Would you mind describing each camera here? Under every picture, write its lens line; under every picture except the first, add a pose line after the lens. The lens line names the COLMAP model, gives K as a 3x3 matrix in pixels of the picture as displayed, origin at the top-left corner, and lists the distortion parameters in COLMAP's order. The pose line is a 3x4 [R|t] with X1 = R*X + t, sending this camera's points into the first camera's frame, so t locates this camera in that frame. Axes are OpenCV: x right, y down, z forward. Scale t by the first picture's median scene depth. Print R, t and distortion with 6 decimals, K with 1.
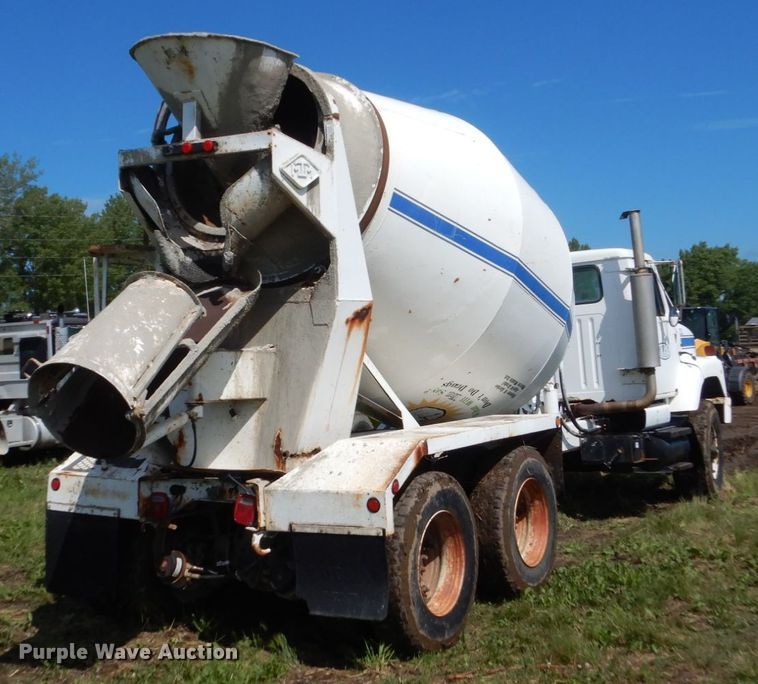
lens RADIAL K [[1121.3, 0, 379.2], [0, 1121.3, 314.4], [0, 0, 1]] dist [-0.006208, 0.027090]
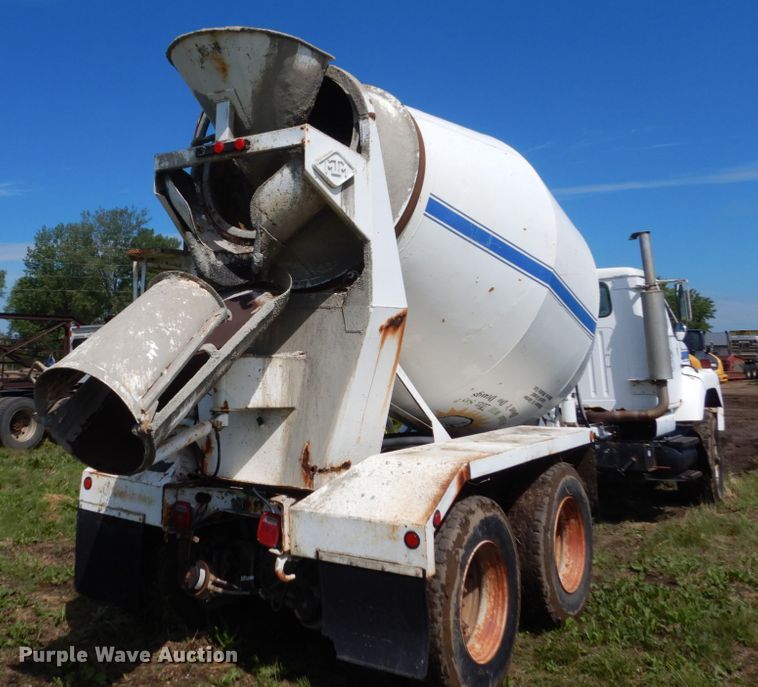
lens RADIAL K [[645.1, 0, 377.8], [0, 645.1, 384.3], [0, 0, 1]] dist [0.003130, 0.002954]
pose [[0.999718, 0.023343, 0.004449, -0.032150], [-0.023650, 0.995624, 0.090407, 0.003424], [-0.002320, -0.090487, 0.995895, 0.443640]]
